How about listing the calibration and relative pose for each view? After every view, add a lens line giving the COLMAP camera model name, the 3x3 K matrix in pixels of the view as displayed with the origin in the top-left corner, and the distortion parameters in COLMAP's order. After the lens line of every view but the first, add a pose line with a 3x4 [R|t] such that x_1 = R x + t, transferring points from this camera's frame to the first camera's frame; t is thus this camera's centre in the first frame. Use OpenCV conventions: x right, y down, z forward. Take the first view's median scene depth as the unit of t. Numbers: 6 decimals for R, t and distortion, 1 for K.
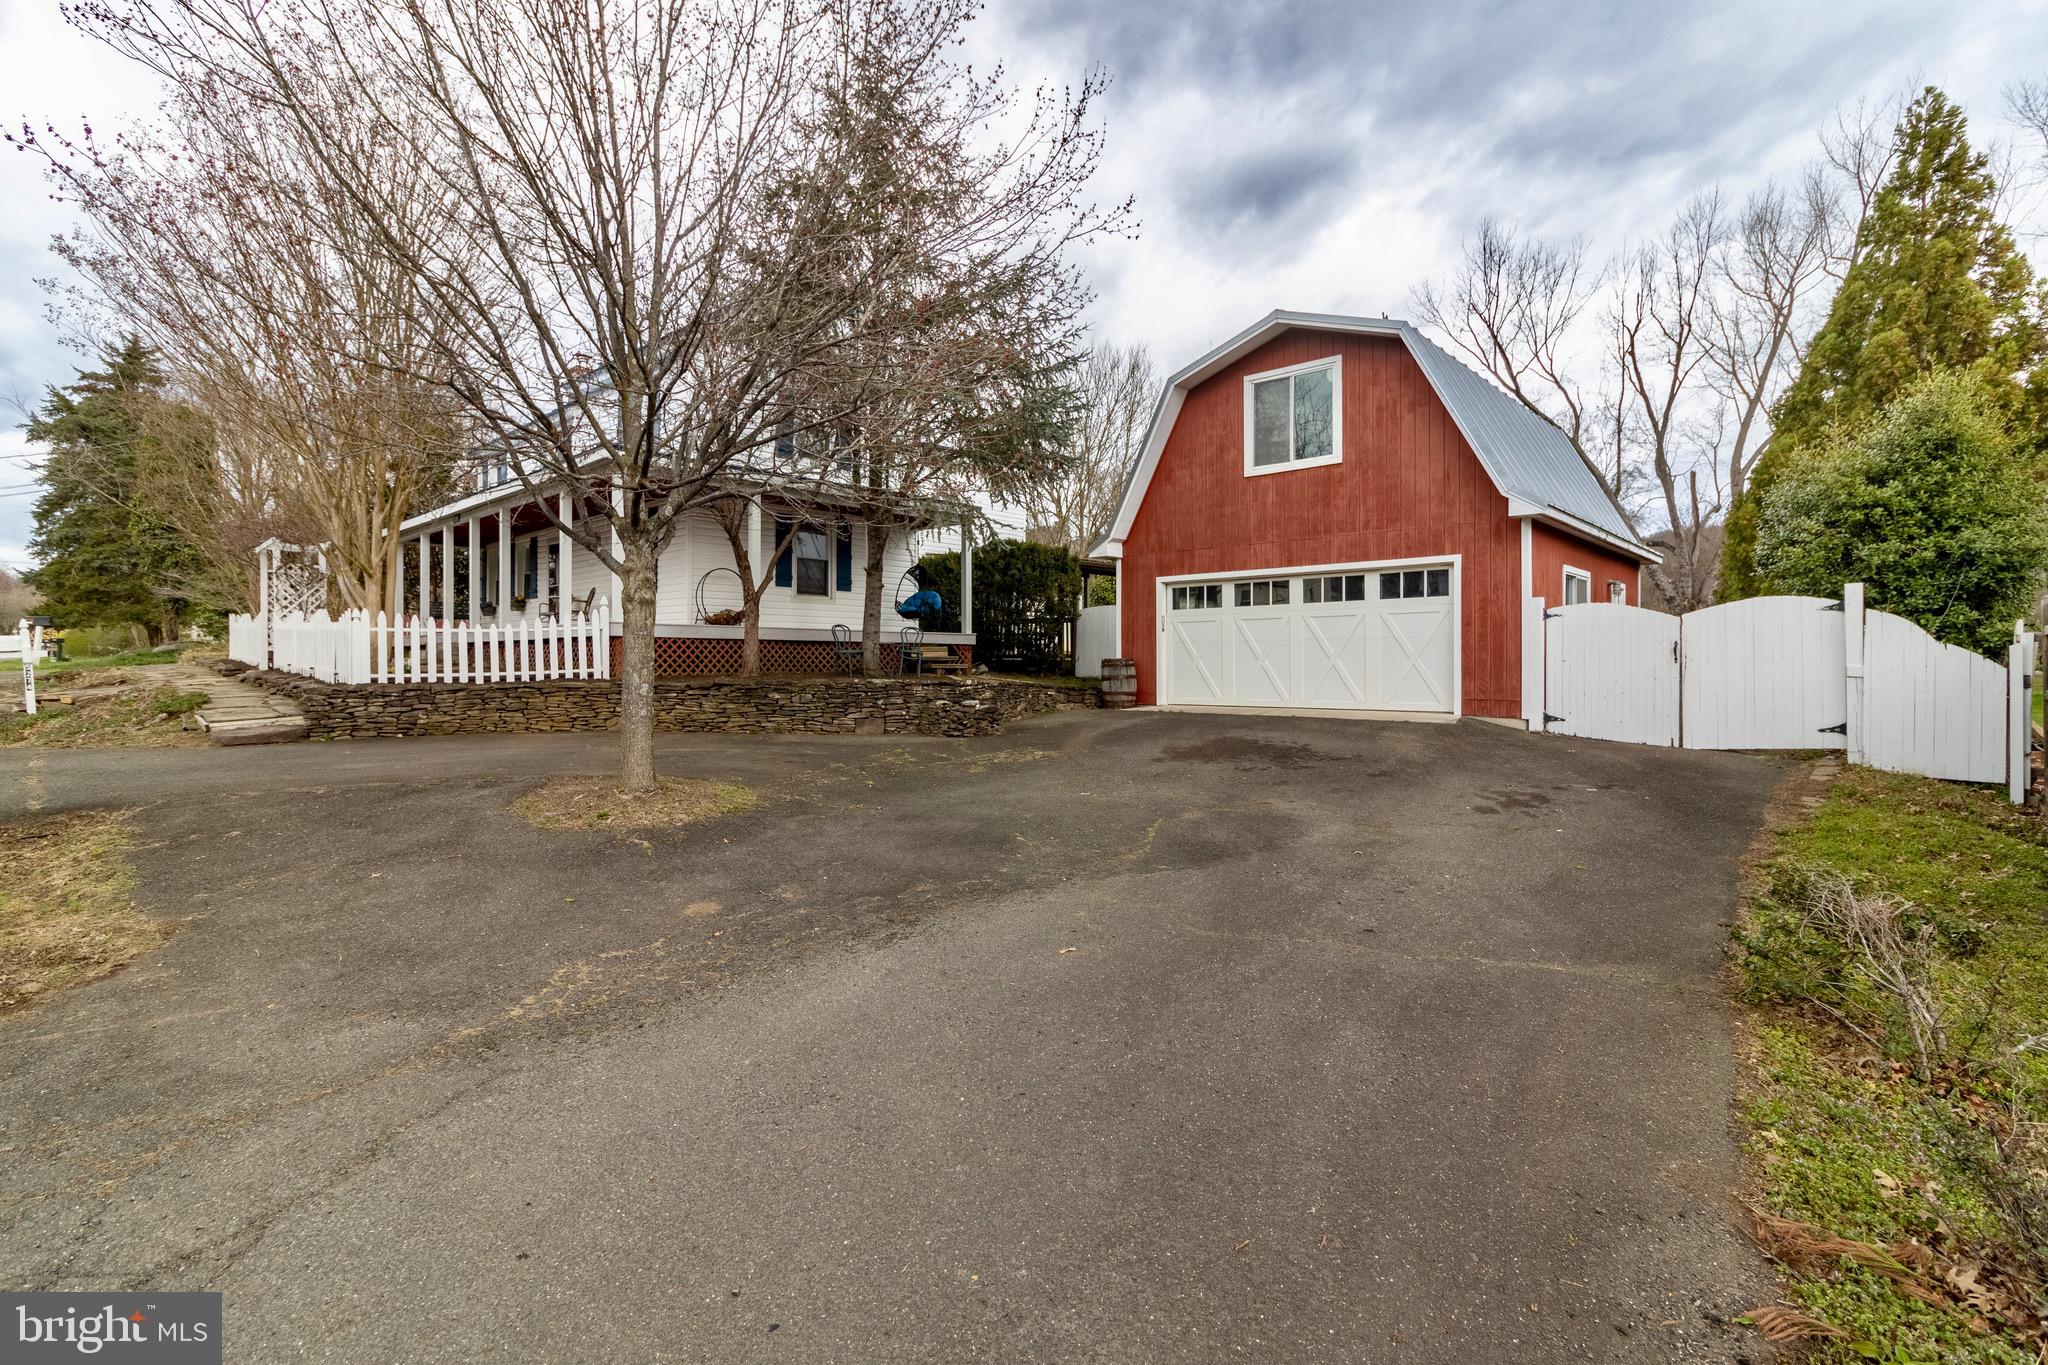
lens RADIAL K [[946.5, 0, 1021.1], [0, 946.5, 669.1], [0, 0, 1]] dist [0.003366, -0.000830]
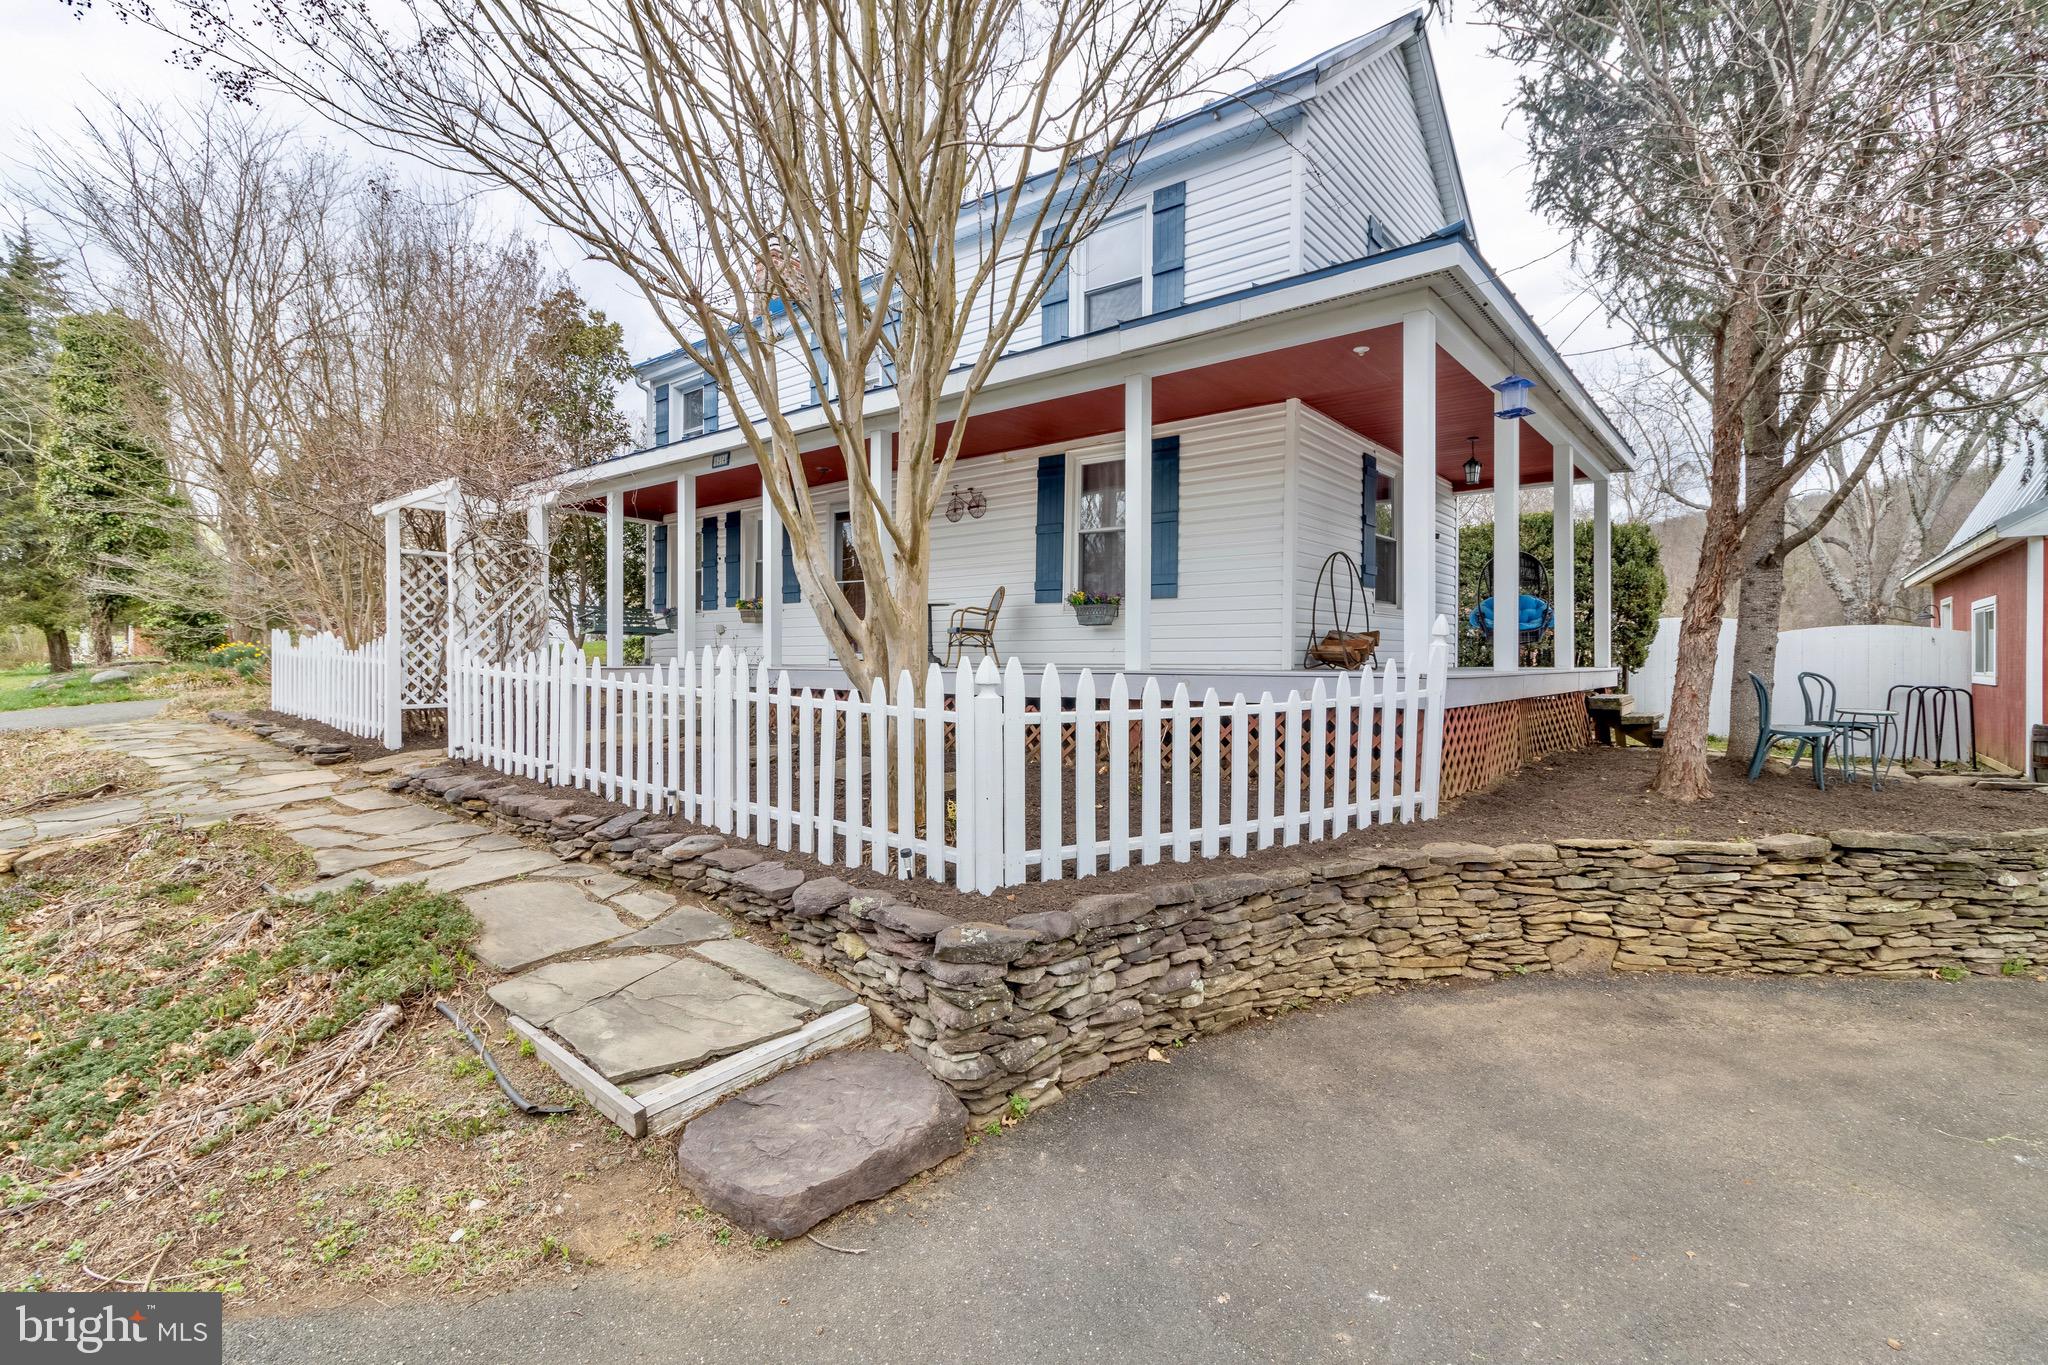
lens RADIAL K [[946.5, 0, 1025.8], [0, 946.5, 669.2], [0, 0, 1]] dist [0.003366, -0.000830]
pose [[0.997204, -0.000701, 0.074724, -0.660421], [0.000291, 0.999985, 0.005495, -0.057025], [-0.074727, -0.005457, 0.997189, 0.623980]]
